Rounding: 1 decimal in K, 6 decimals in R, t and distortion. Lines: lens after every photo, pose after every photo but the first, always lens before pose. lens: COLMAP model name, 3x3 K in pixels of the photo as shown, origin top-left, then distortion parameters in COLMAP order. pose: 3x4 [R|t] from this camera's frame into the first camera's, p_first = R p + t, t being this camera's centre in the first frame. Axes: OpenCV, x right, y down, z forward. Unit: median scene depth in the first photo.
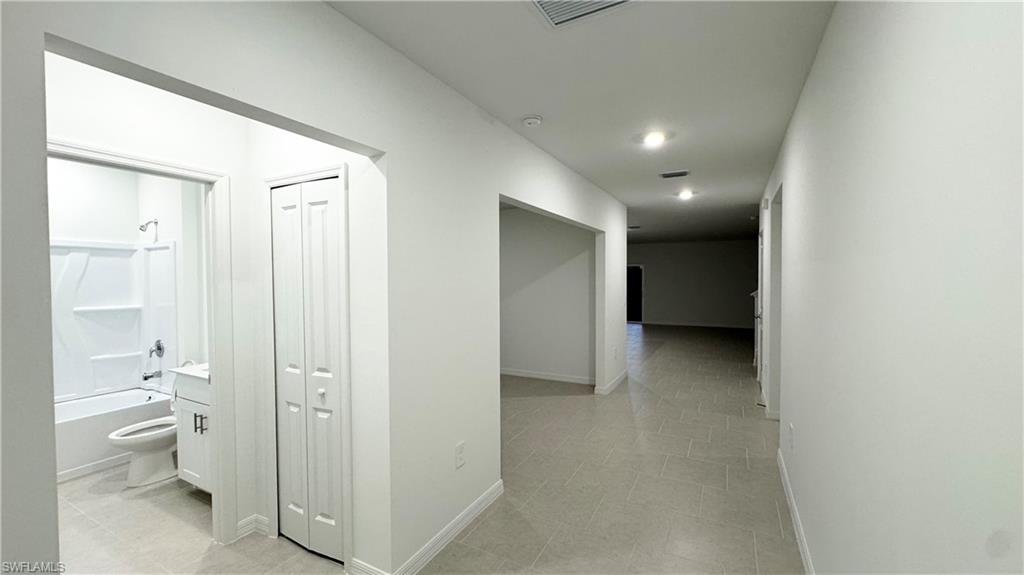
lens RADIAL K [[411.1, 0, 515.5], [0, 411.1, 287.4], [0, 0, 1]] dist [-0.007510, 0.001578]
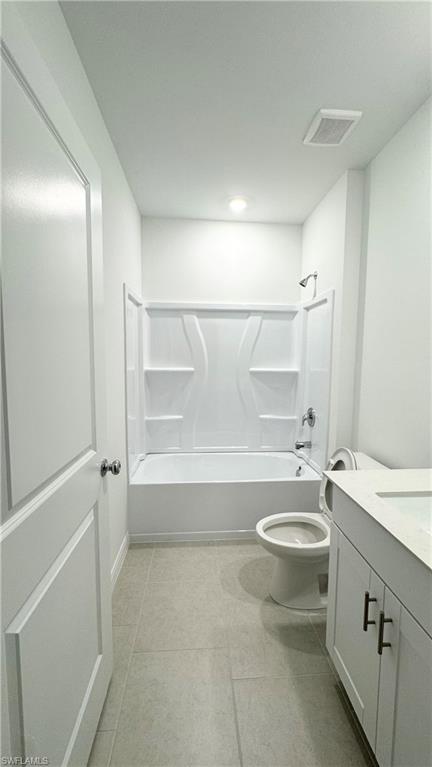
lens RADIAL K [[307.9, 0, 218.3], [0, 307.9, 382.8], [0, 0, 1]] dist [-0.007510, 0.001578]
pose [[0.535278, 0.078609, -0.841010, -0.420978], [-0.031091, 0.996819, 0.073384, 0.029654], [0.844104, -0.013133, 0.536019, 0.471036]]
